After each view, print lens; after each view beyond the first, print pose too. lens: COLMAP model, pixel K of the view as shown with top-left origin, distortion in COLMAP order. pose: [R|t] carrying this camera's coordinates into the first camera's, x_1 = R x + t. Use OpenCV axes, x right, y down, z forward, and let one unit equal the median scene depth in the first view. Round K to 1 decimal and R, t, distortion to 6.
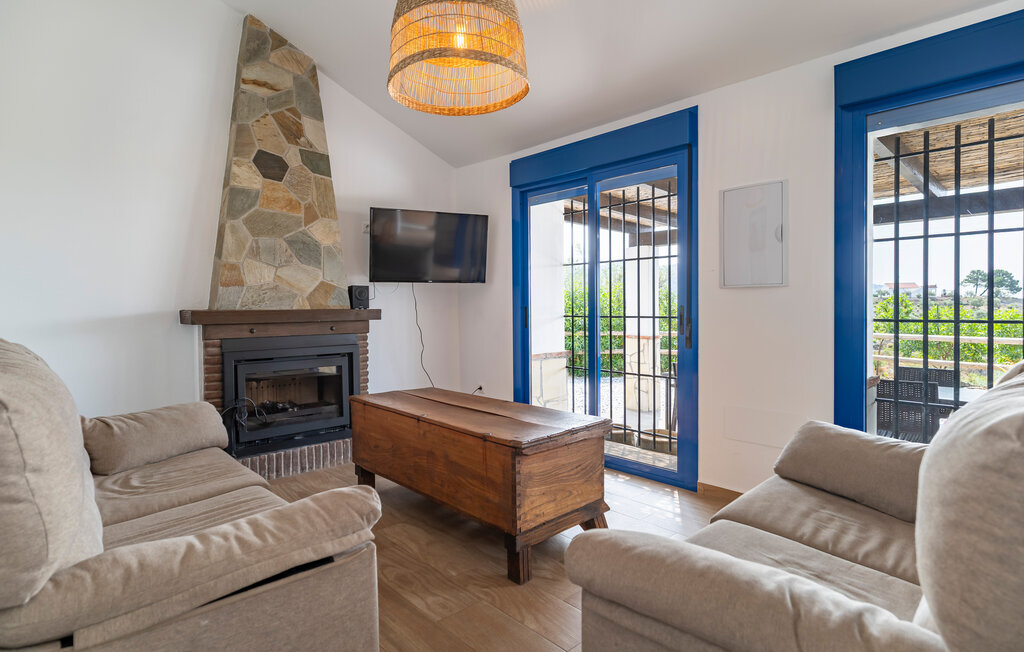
lens RADIAL K [[526.2, 0, 515.2], [0, 526.2, 323.4], [0, 0, 1]] dist [-0.001532, -0.000253]
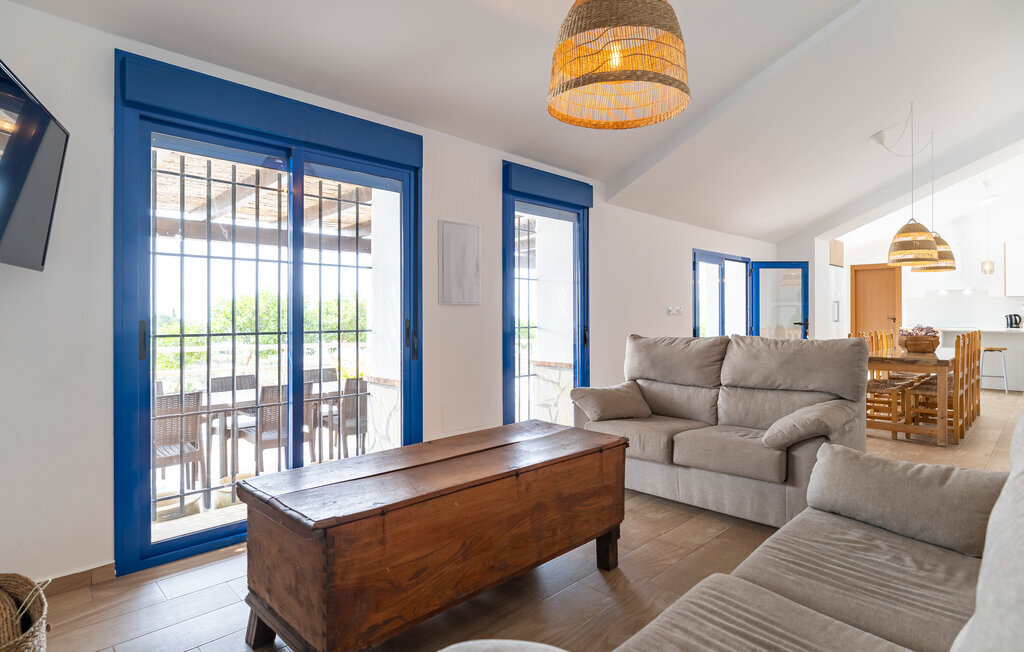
lens RADIAL K [[540.6, 0, 521.8], [0, 540.6, 319.9], [0, 0, 1]] dist [0.002593, 0.000163]
pose [[-0.028625, -0.001296, 0.999589, -0.645848], [0.034239, 0.999411, 0.002276, -0.023181], [-0.999004, 0.034290, -0.028564, 0.691676]]
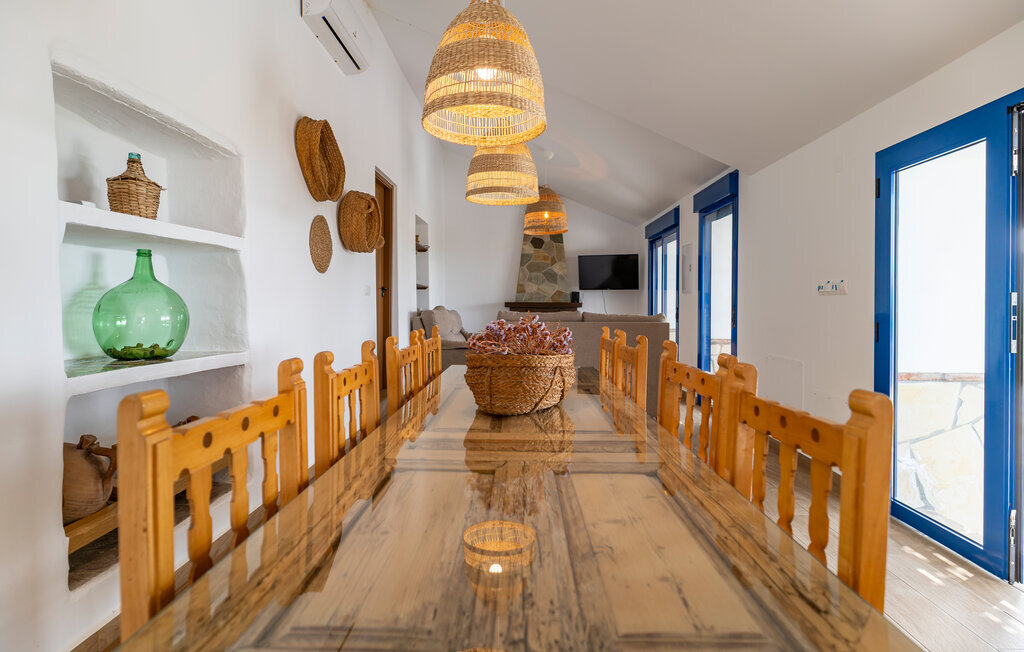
lens RADIAL K [[526.2, 0, 511.2], [0, 526.2, 321.2], [0, 0, 1]] dist [-0.001532, -0.000253]
pose [[0.713351, 0.035651, -0.699899, 1.114379], [-0.032732, 0.999310, 0.017541, 0.021895], [0.700042, 0.010397, 0.714026, -0.784404]]
